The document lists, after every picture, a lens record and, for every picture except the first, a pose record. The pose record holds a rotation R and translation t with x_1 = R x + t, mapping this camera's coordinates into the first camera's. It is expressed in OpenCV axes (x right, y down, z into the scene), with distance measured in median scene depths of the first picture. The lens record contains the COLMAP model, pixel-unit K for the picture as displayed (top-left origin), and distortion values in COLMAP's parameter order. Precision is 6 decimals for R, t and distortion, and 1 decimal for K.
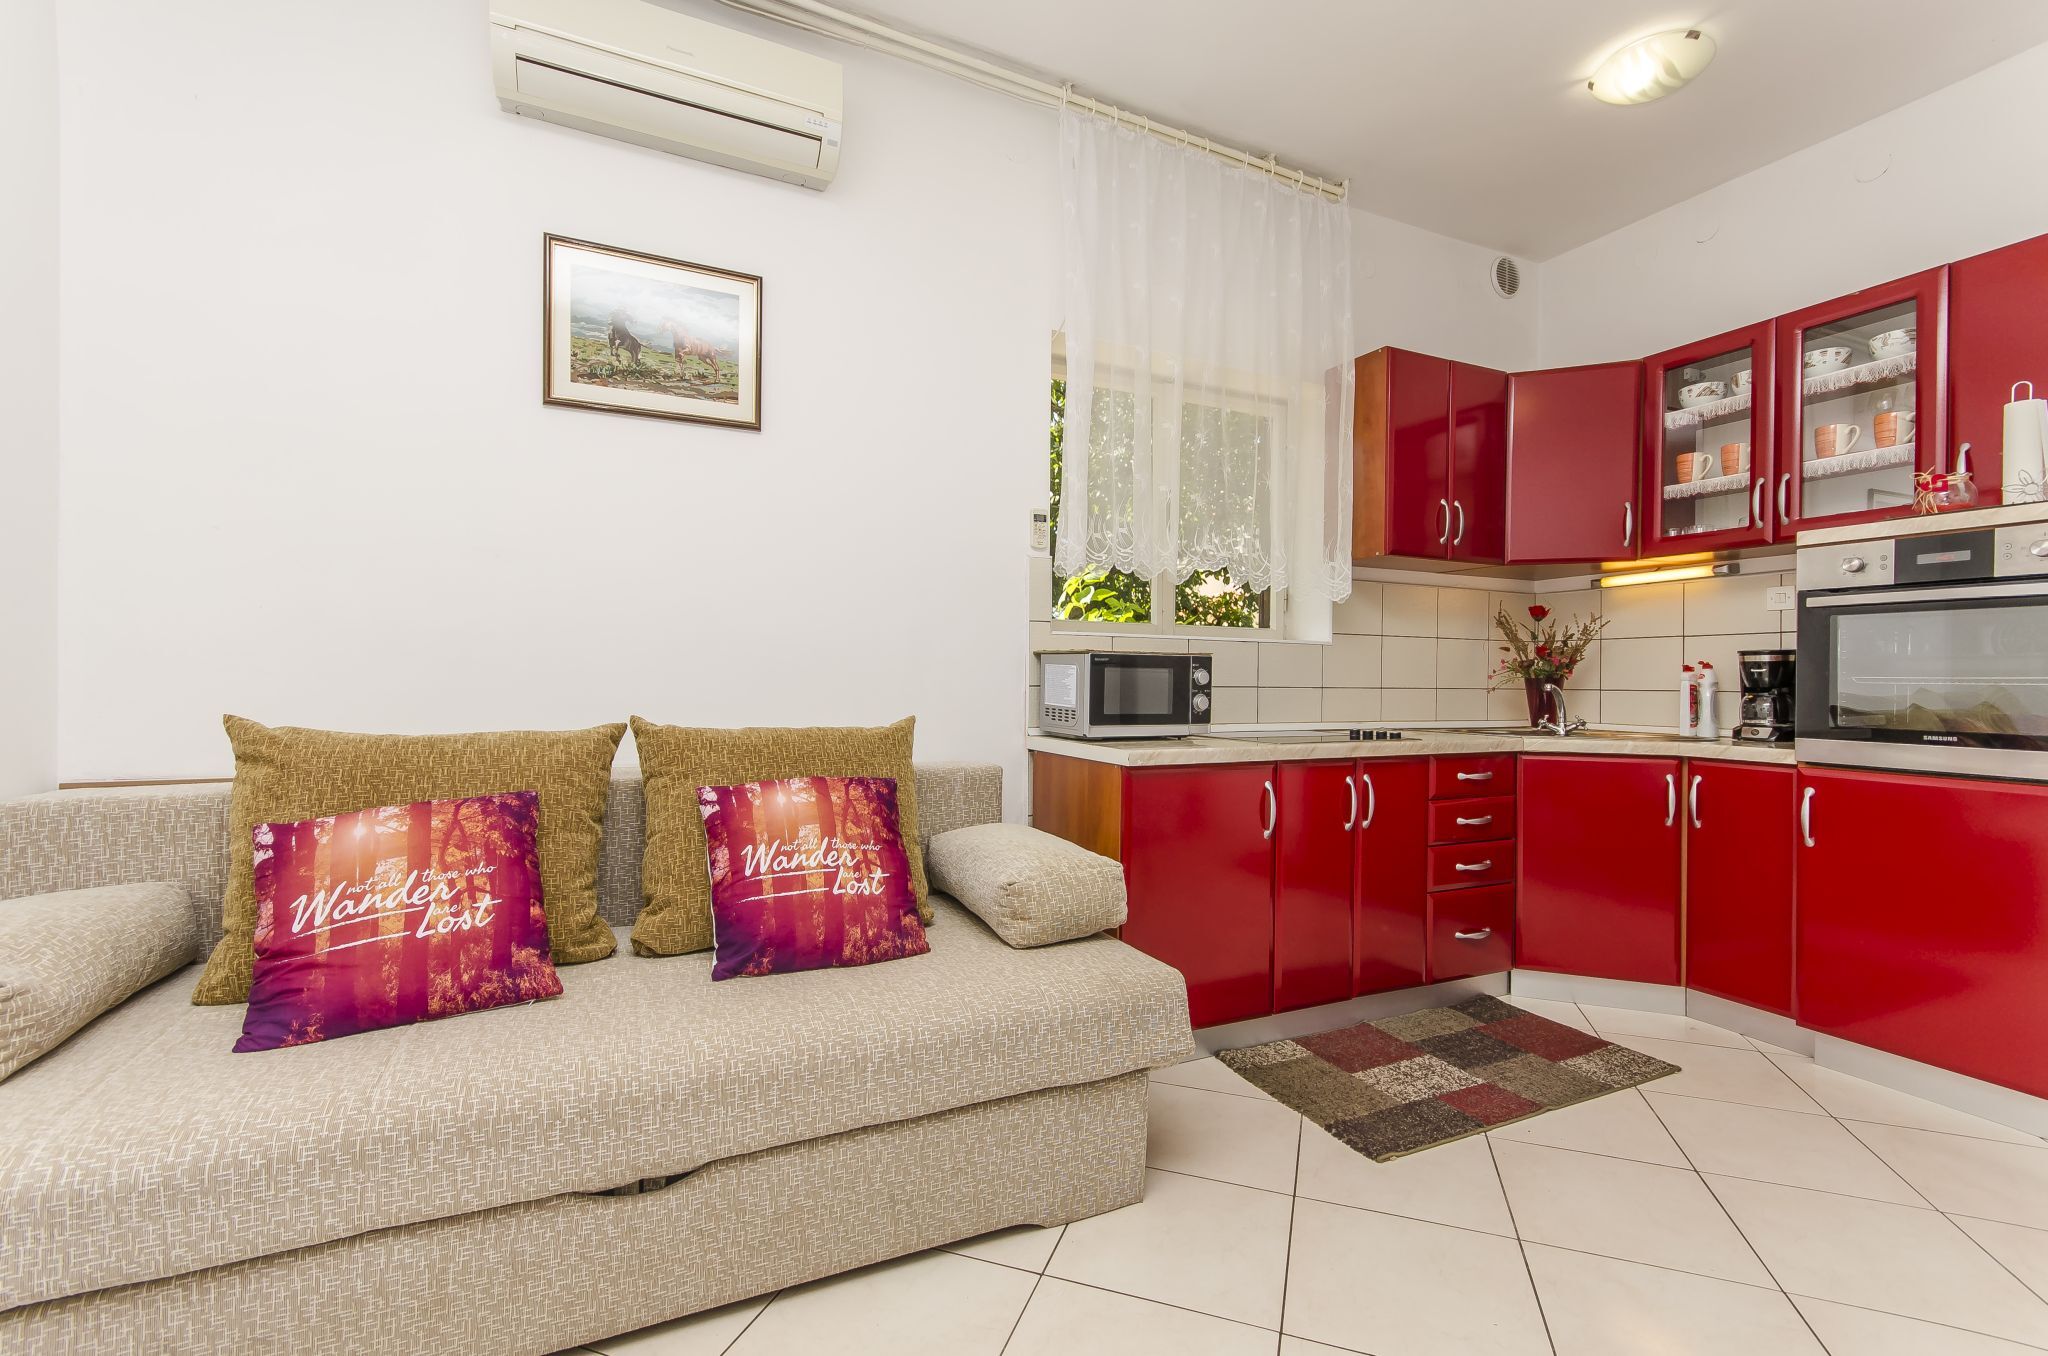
lens RADIAL K [[875.7, 0, 1024.0], [0, 875.7, 678.0], [0, 0, 1]] dist [0.006292, -0.000328]
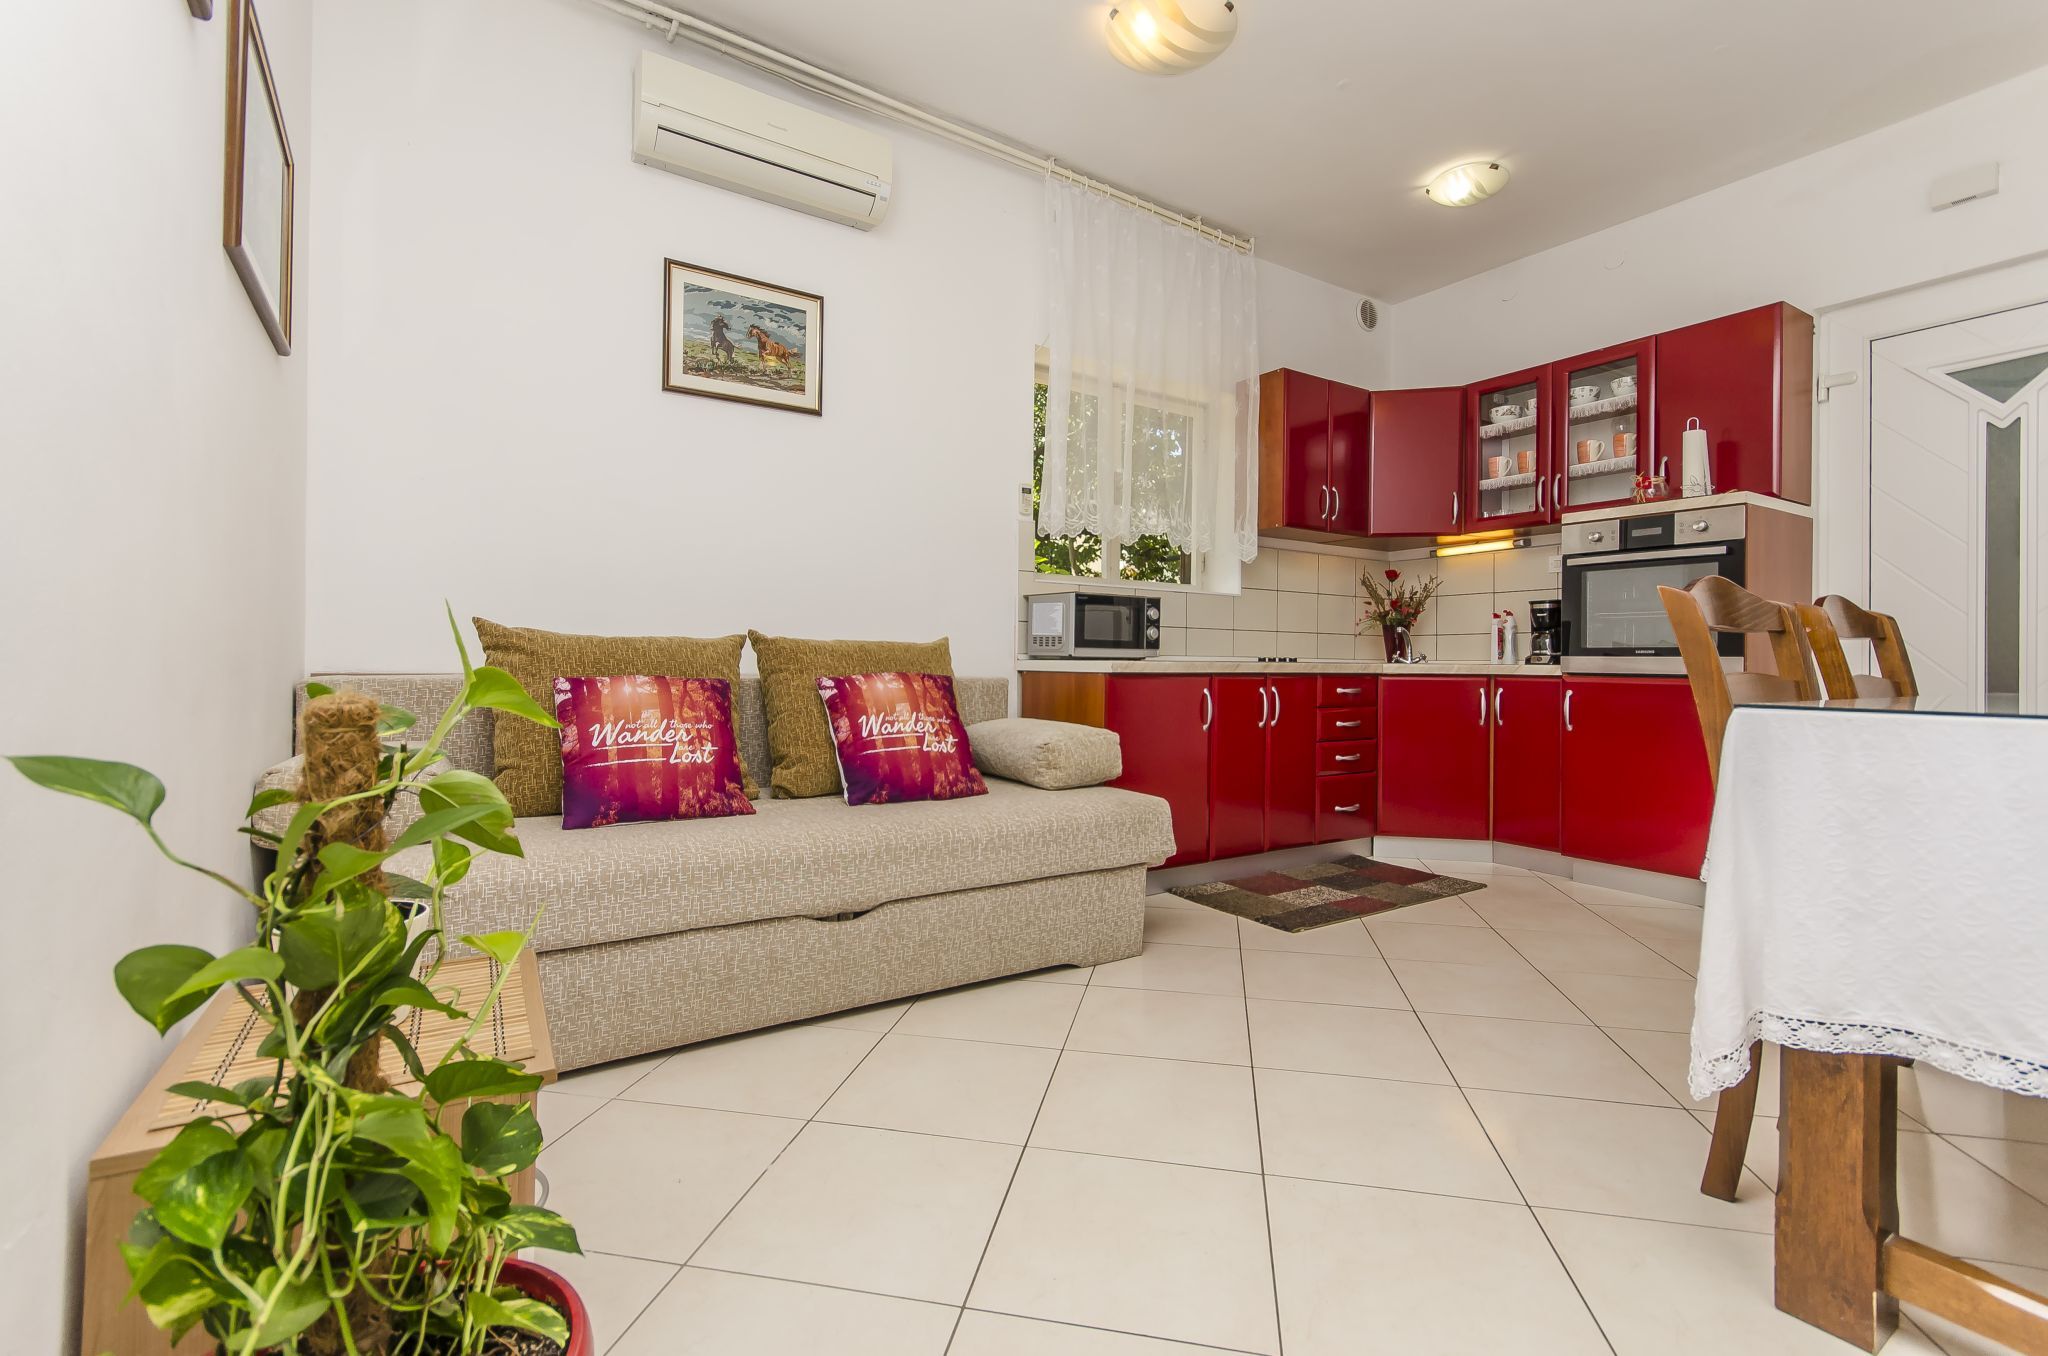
lens RADIAL K [[856.9, 0, 1009.4], [0, 856.9, 645.9], [0, 0, 1]] dist [-0.000406, 0.000098]
pose [[0.993398, 0.006404, 0.114538, -0.167163], [-0.005188, 0.999927, -0.010918, 0.064920], [-0.114600, 0.010252, 0.993359, -0.267543]]
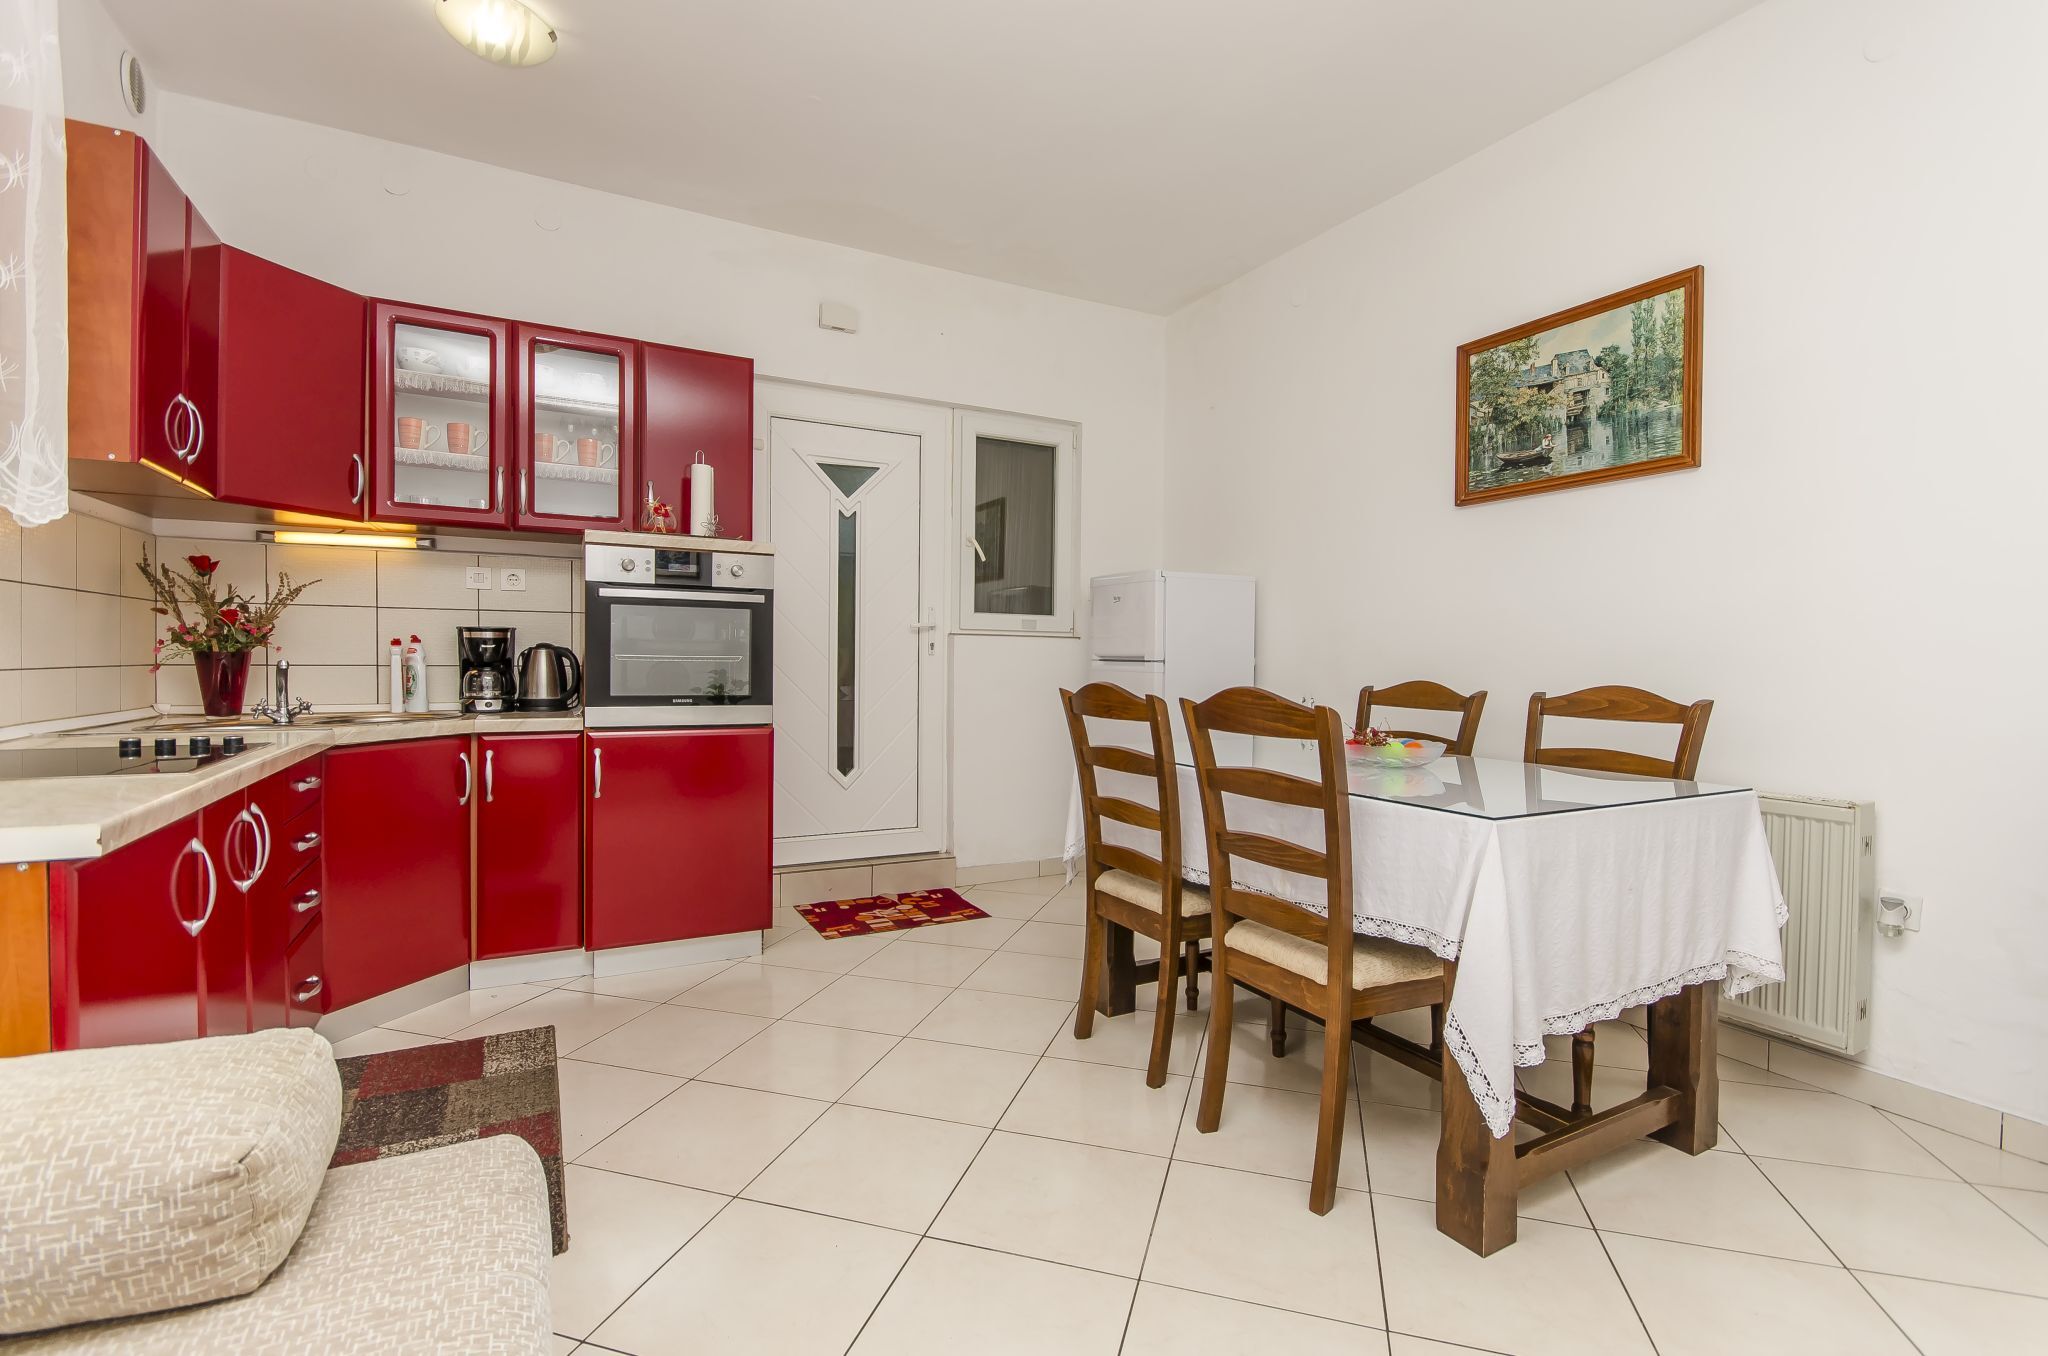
lens RADIAL K [[931.3, 0, 1024.0], [0, 931.3, 678.0], [0, 0, 1]] dist [-0.000660, -0.000265]
pose [[-0.049539, -0.032713, 0.998236, -0.349945], [-0.013357, 0.999396, 0.032088, -0.016675], [-0.998683, -0.011744, -0.049946, 0.448127]]
